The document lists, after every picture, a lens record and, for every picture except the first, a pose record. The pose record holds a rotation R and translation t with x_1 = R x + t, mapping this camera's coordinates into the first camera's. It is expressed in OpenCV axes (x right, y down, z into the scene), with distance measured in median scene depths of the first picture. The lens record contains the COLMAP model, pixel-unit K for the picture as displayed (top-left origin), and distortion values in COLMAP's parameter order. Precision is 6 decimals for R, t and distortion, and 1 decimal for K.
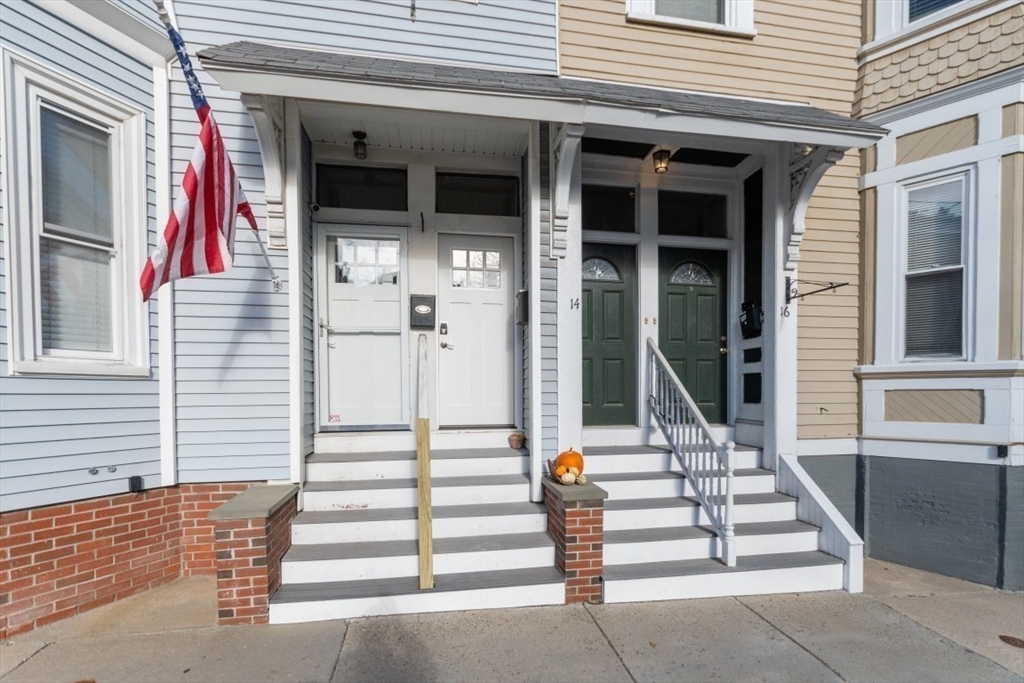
lens RADIAL K [[430.8, 0, 506.6], [0, 430.8, 398.9], [0, 0, 1]] dist [0.001488, -0.000441]
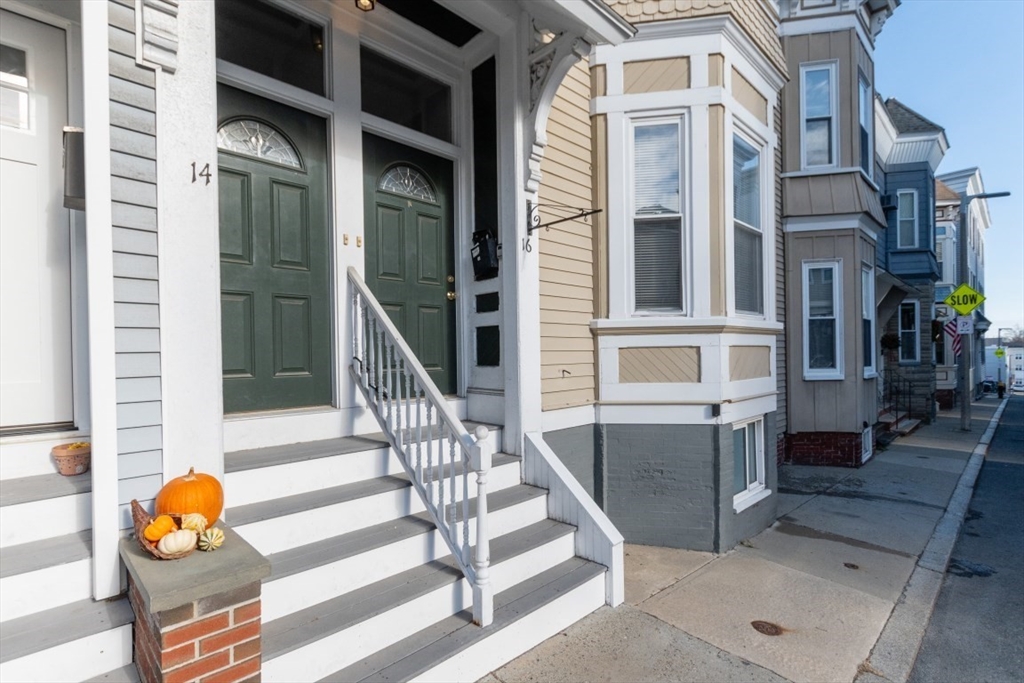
lens RADIAL K [[488.8, 0, 498.2], [0, 488.8, 357.6], [0, 0, 1]] dist [0.002515, 0.000114]
pose [[0.817105, -0.011390, 0.576376, 0.105467], [0.020367, 0.999751, -0.009118, 0.003676], [-0.576129, 0.019189, 0.817134, 0.331758]]
